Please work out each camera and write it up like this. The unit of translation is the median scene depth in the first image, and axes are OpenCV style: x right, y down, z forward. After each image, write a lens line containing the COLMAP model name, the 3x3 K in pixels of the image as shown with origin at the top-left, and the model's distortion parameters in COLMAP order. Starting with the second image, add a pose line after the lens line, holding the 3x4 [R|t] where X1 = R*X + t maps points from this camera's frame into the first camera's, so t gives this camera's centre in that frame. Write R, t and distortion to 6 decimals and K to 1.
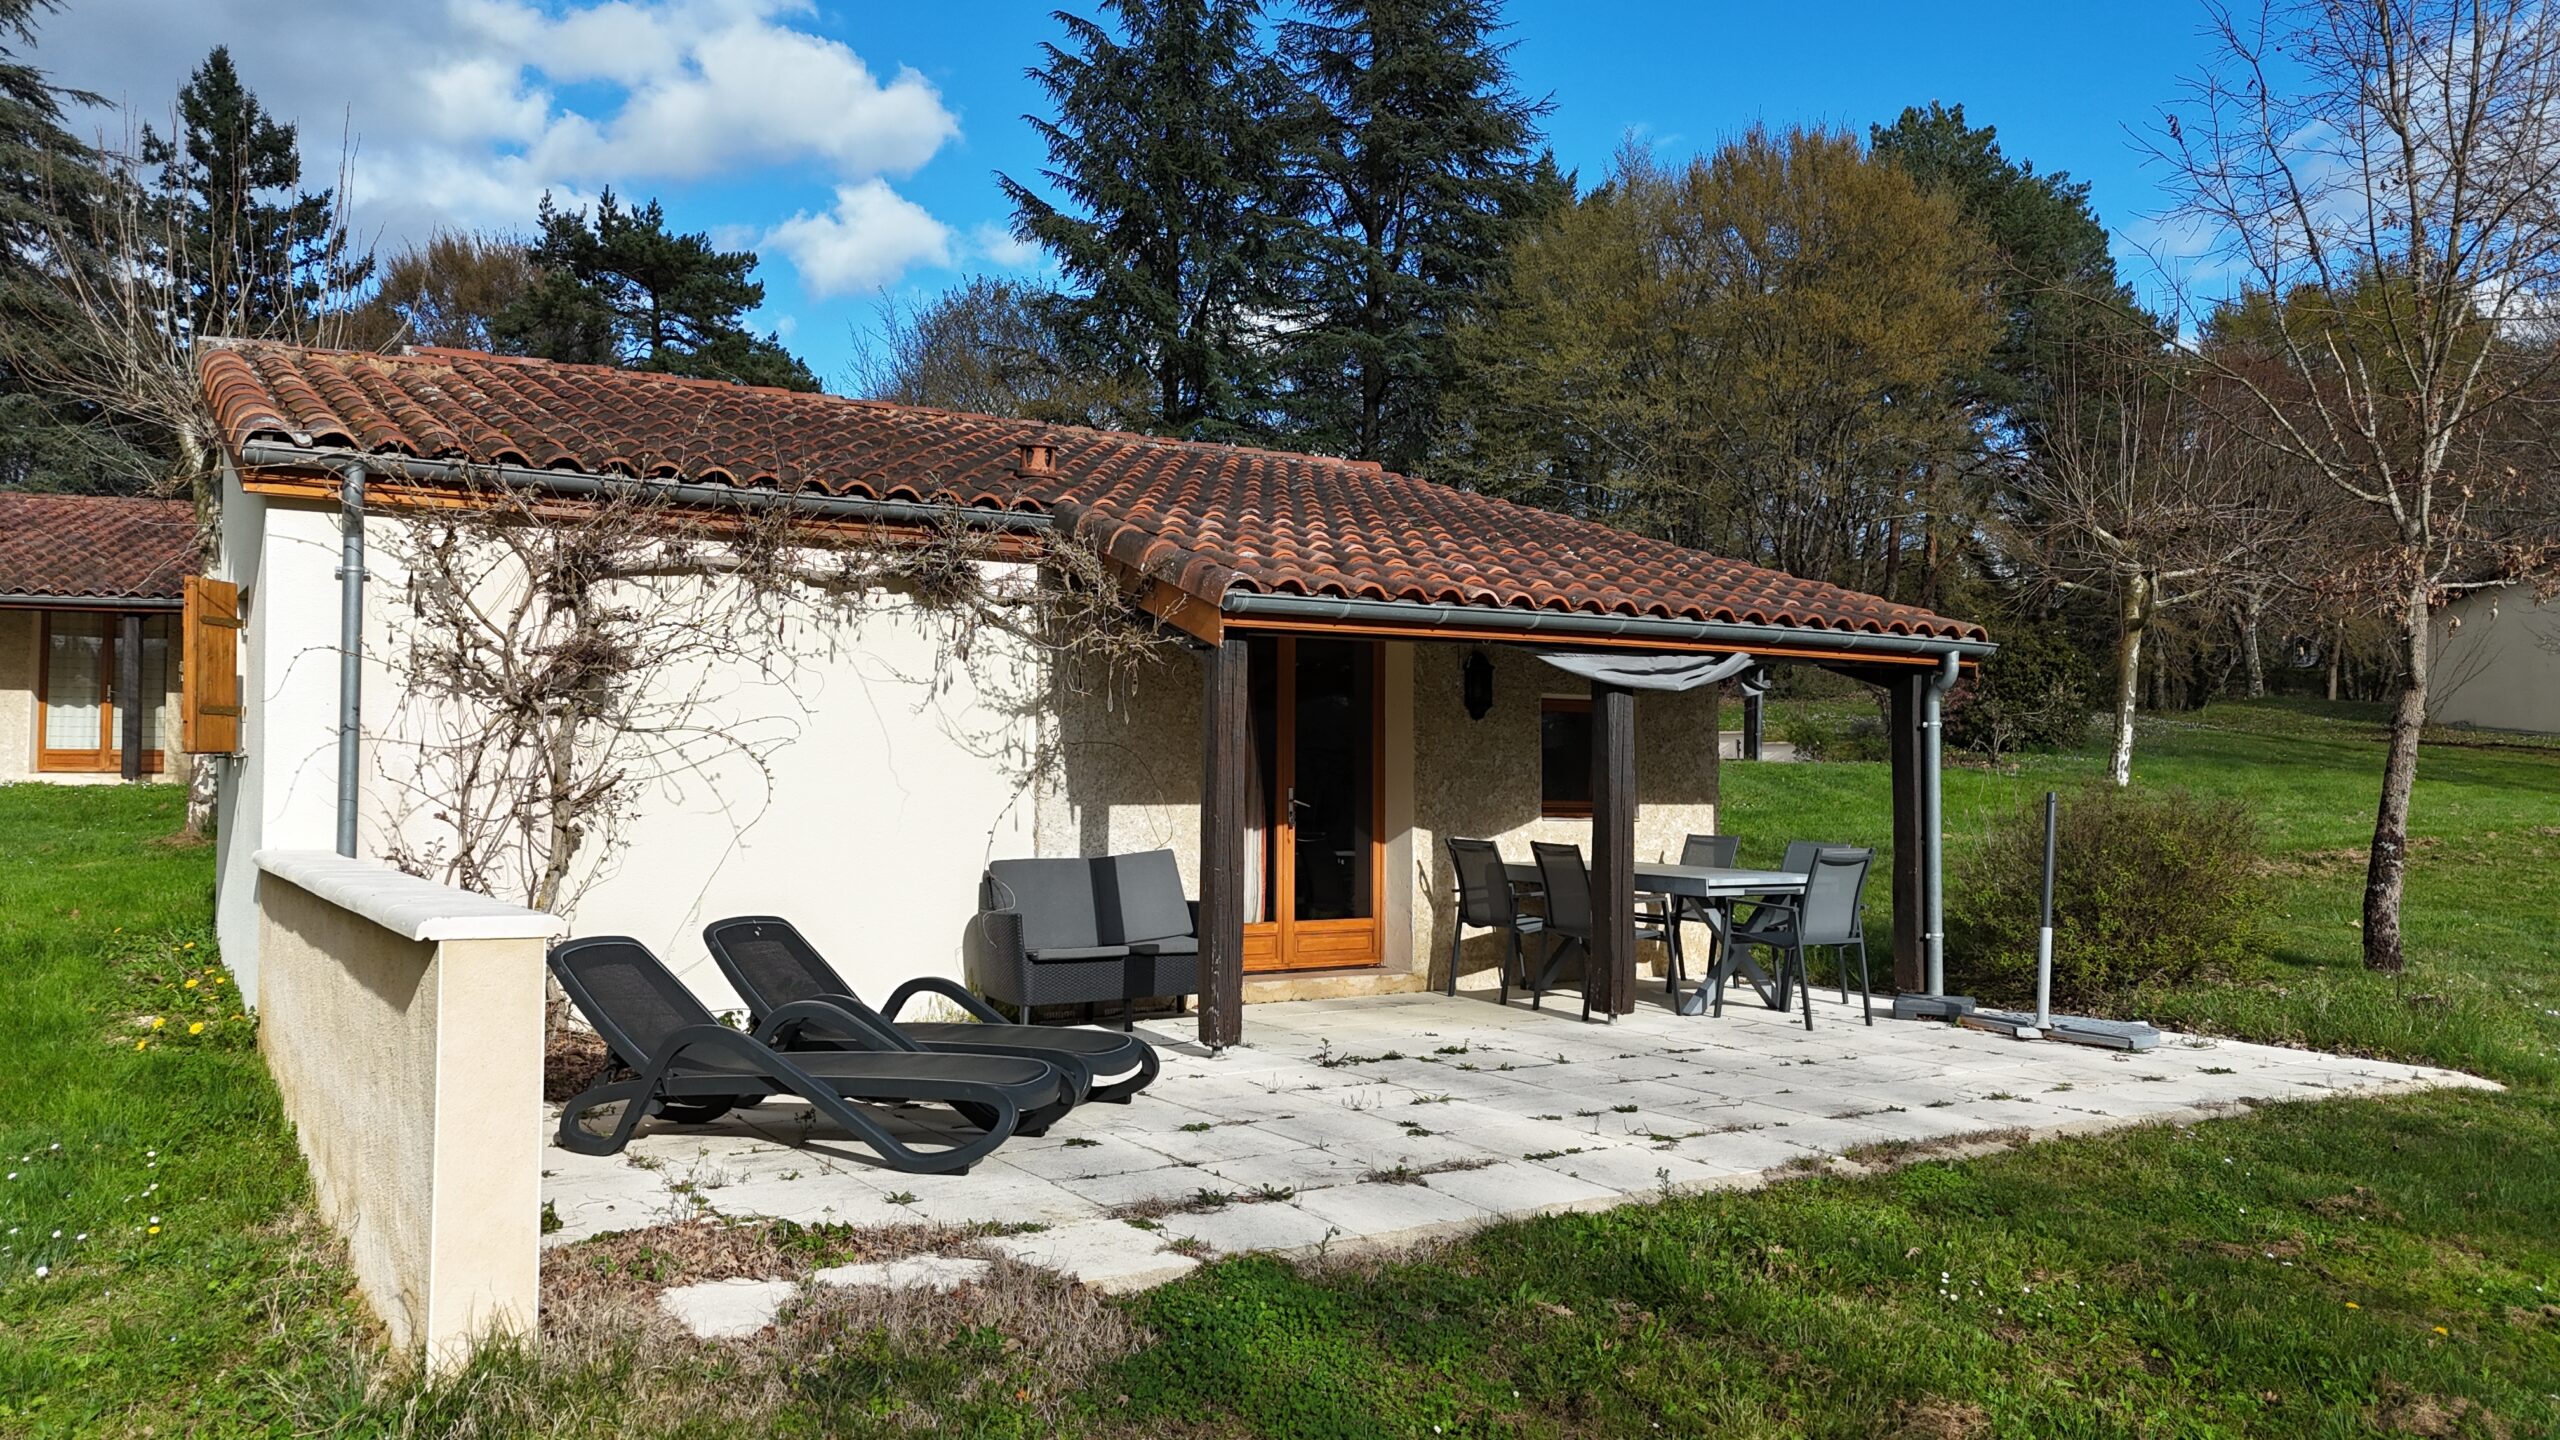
lens RADIAL K [[1877.5, 0, 1280.0], [0, 1877.5, 720.0], [0, 0, 1]] dist [0.076328, -0.067294]
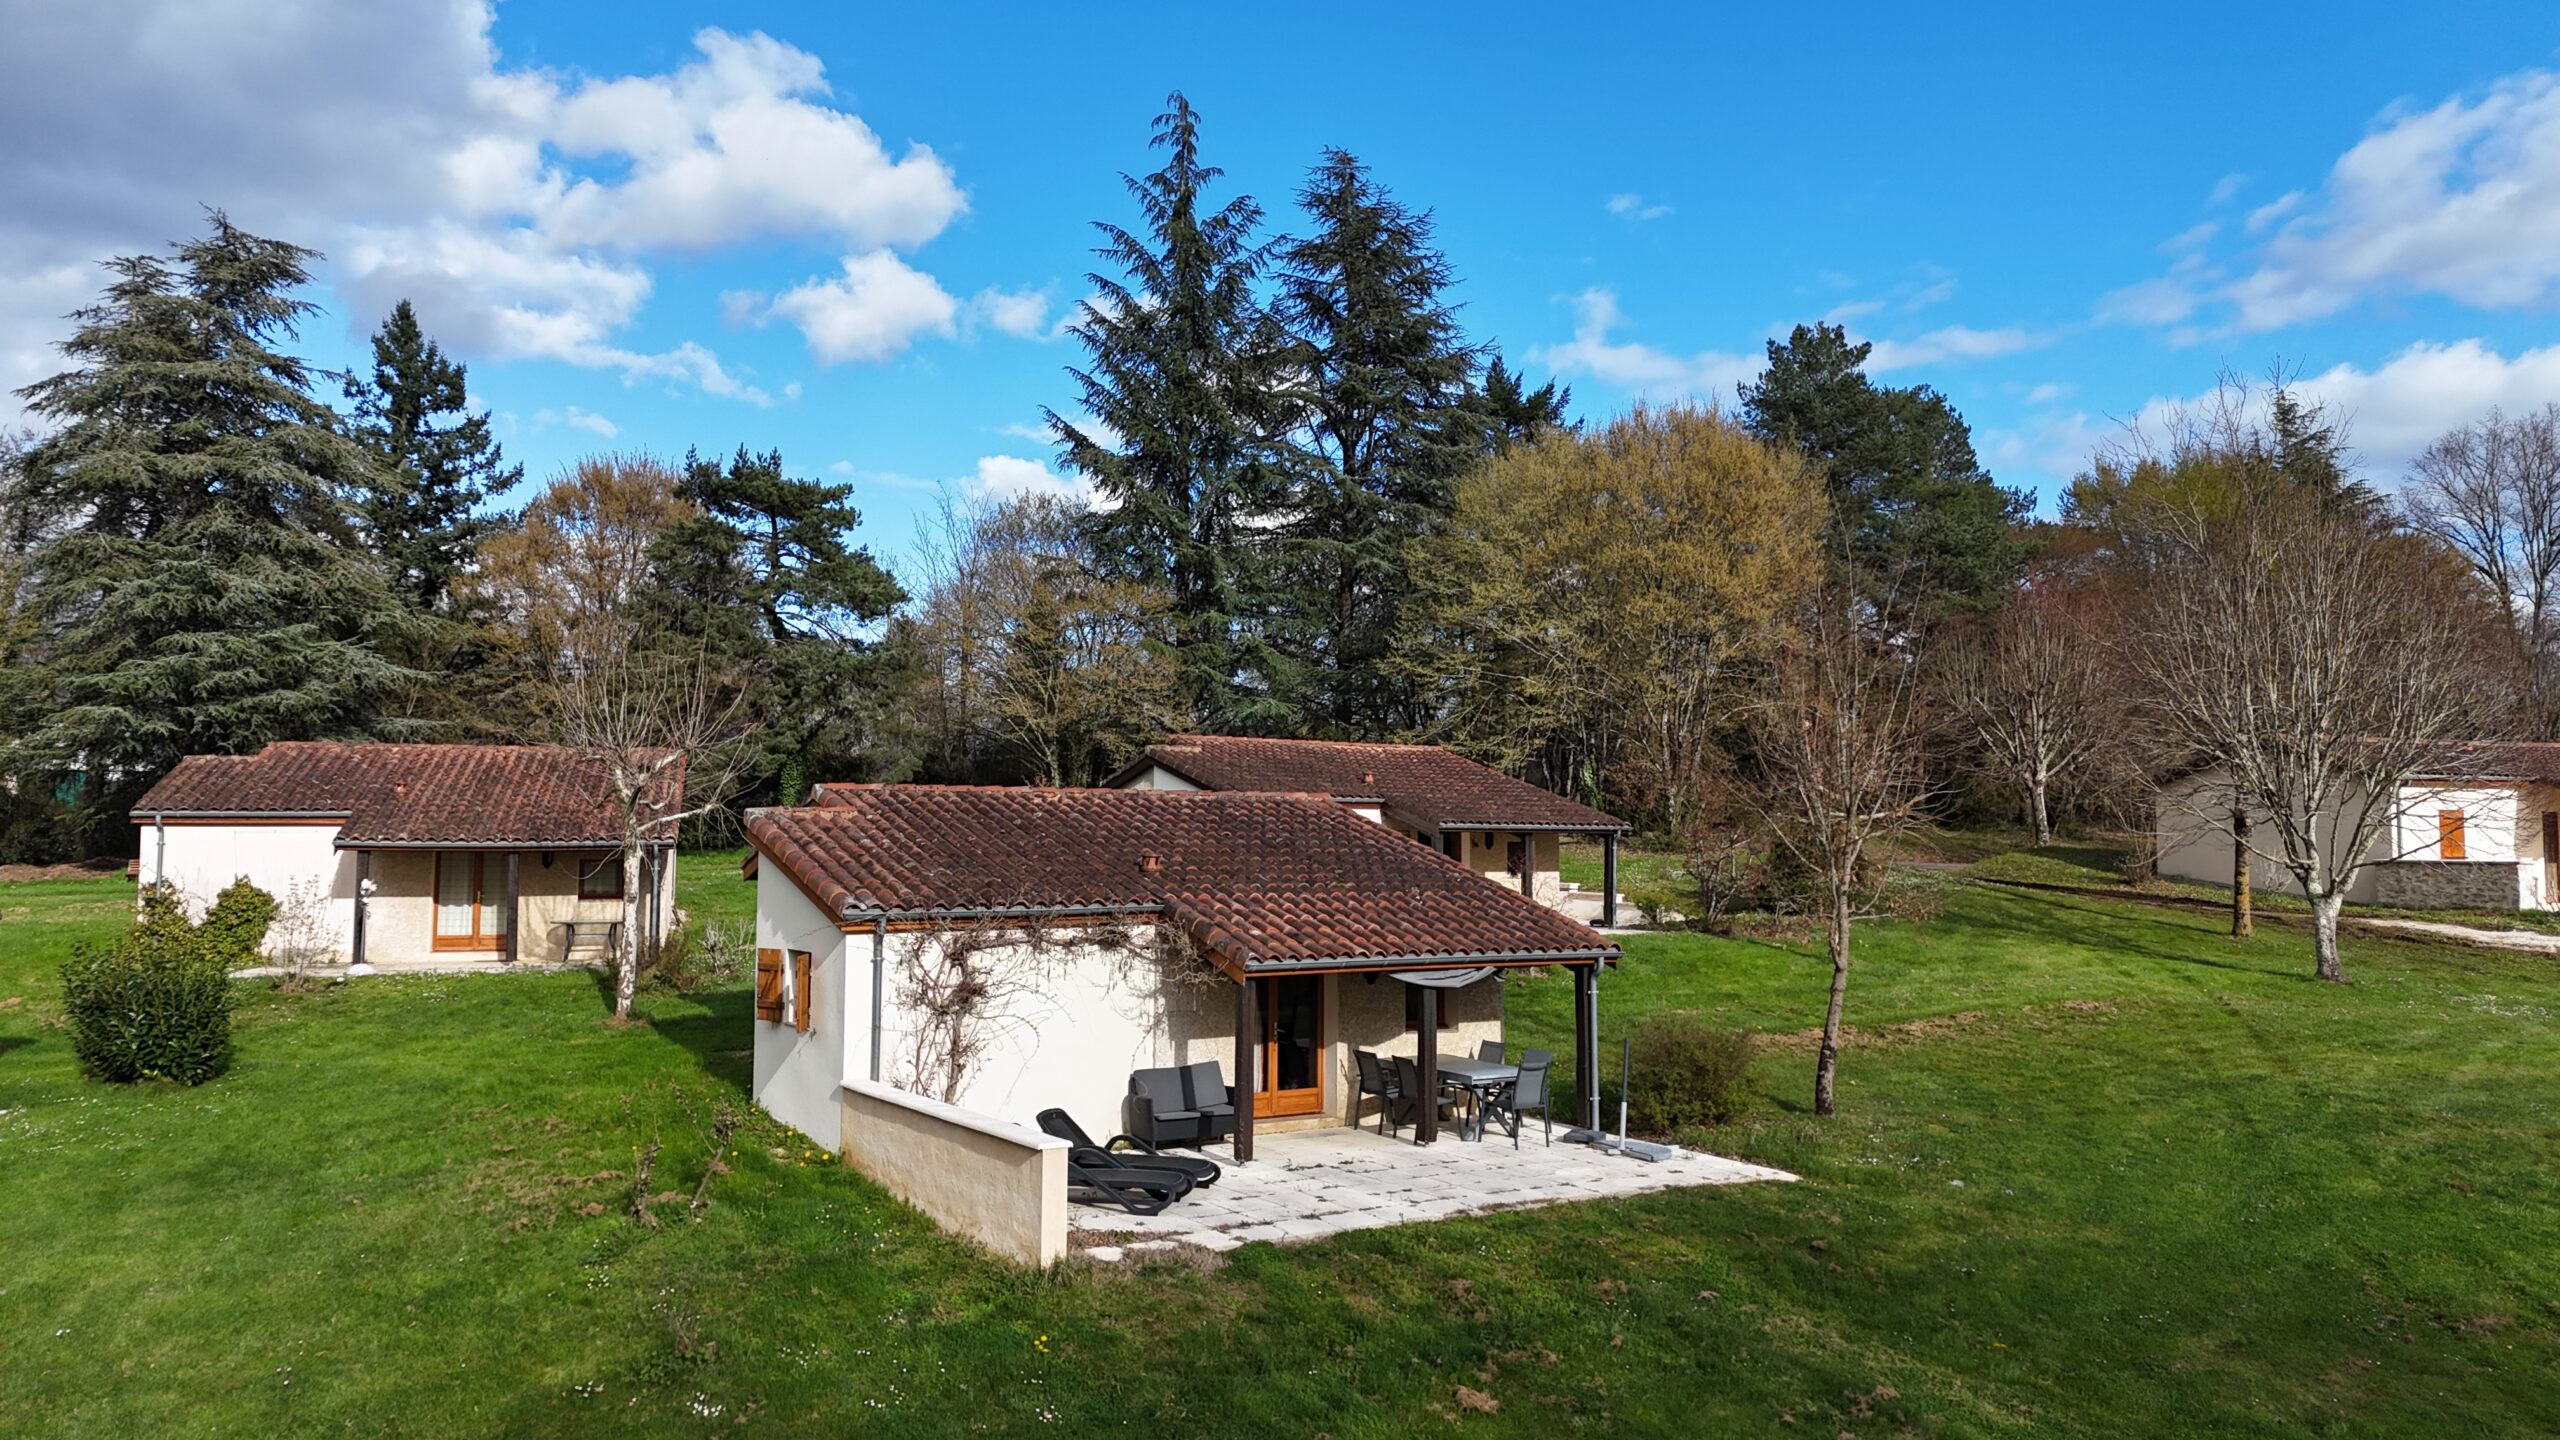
lens RADIAL K [[1858.4, 0, 1280.0], [0, 1858.4, 720.0], [0, 0, 1]] dist [0.113531, -0.154487]
pose [[0.999992, 0.000183, 0.004106, 0.002343], [-0.000054, 0.999508, -0.031368, -0.225988], [-0.004110, 0.031367, 0.999499, -0.998793]]
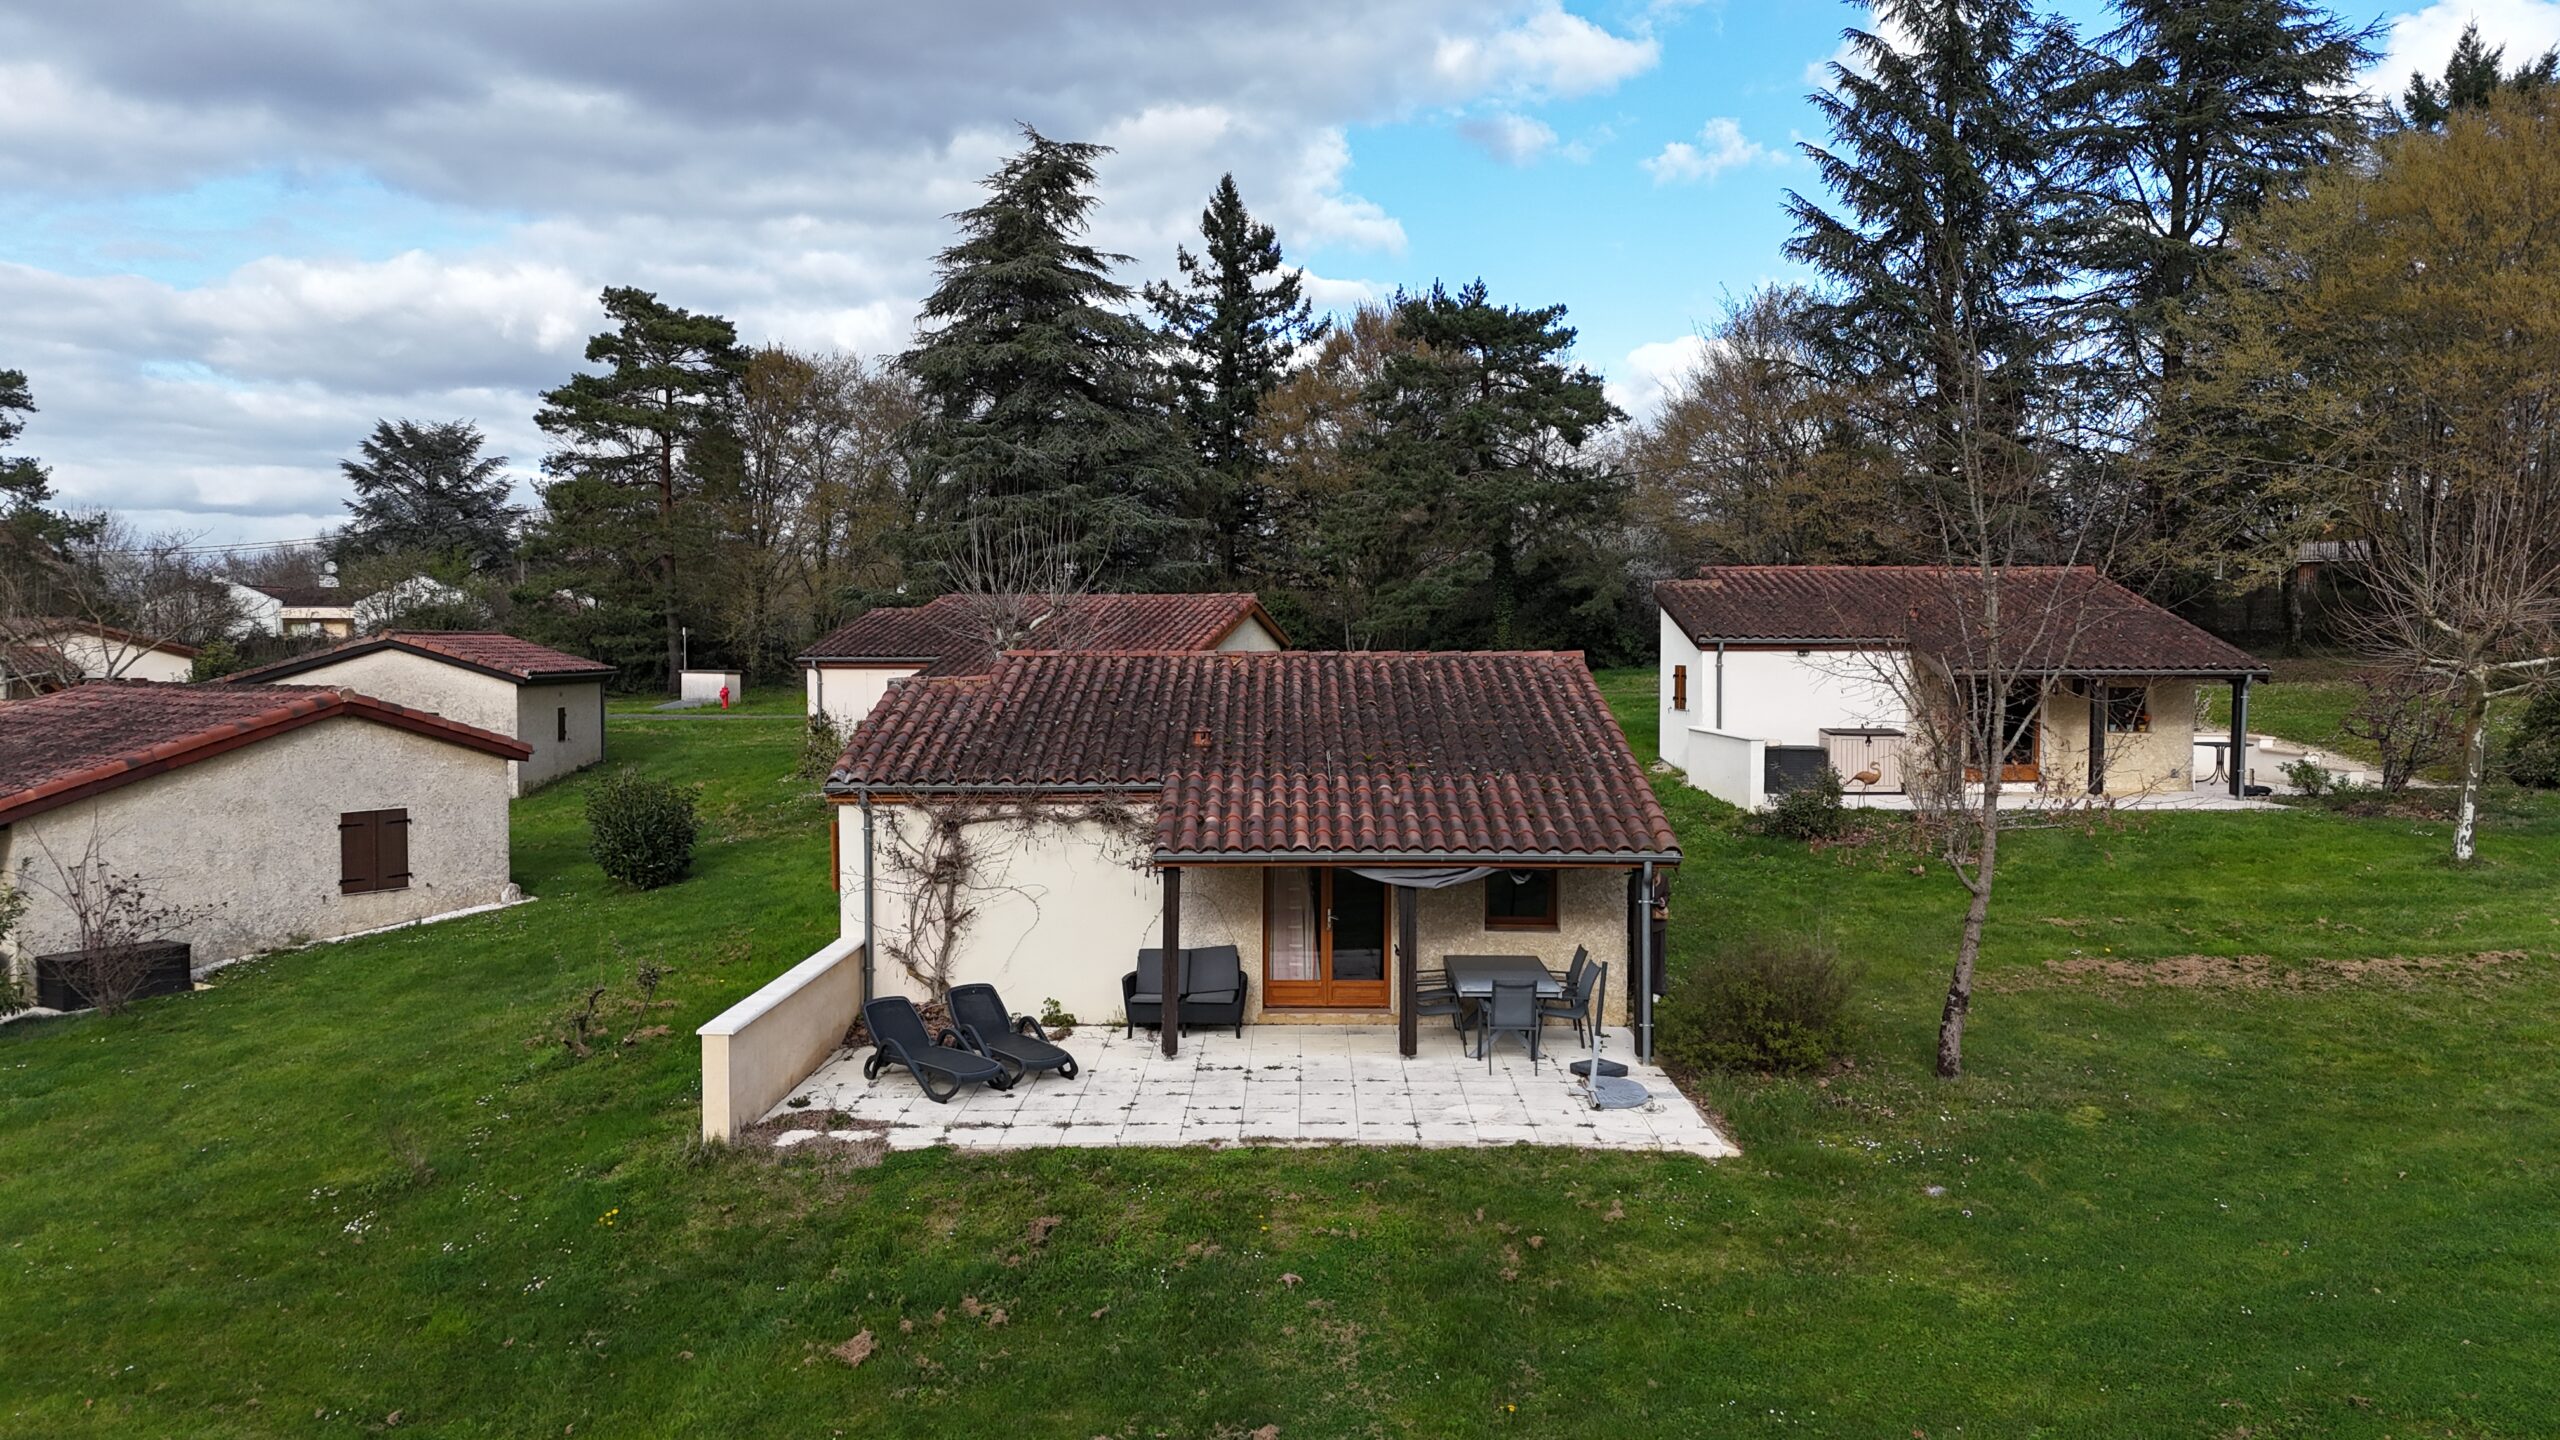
lens RADIAL K [[1858.4, 0, 1280.0], [0, 1858.4, 720.0], [0, 0, 1]] dist [0.113531, -0.154487]
pose [[0.842931, 0.018865, -0.537690, 0.968491], [0.021314, 0.997430, 0.068409, -0.283319], [0.537599, -0.069124, 0.840363, -0.576329]]
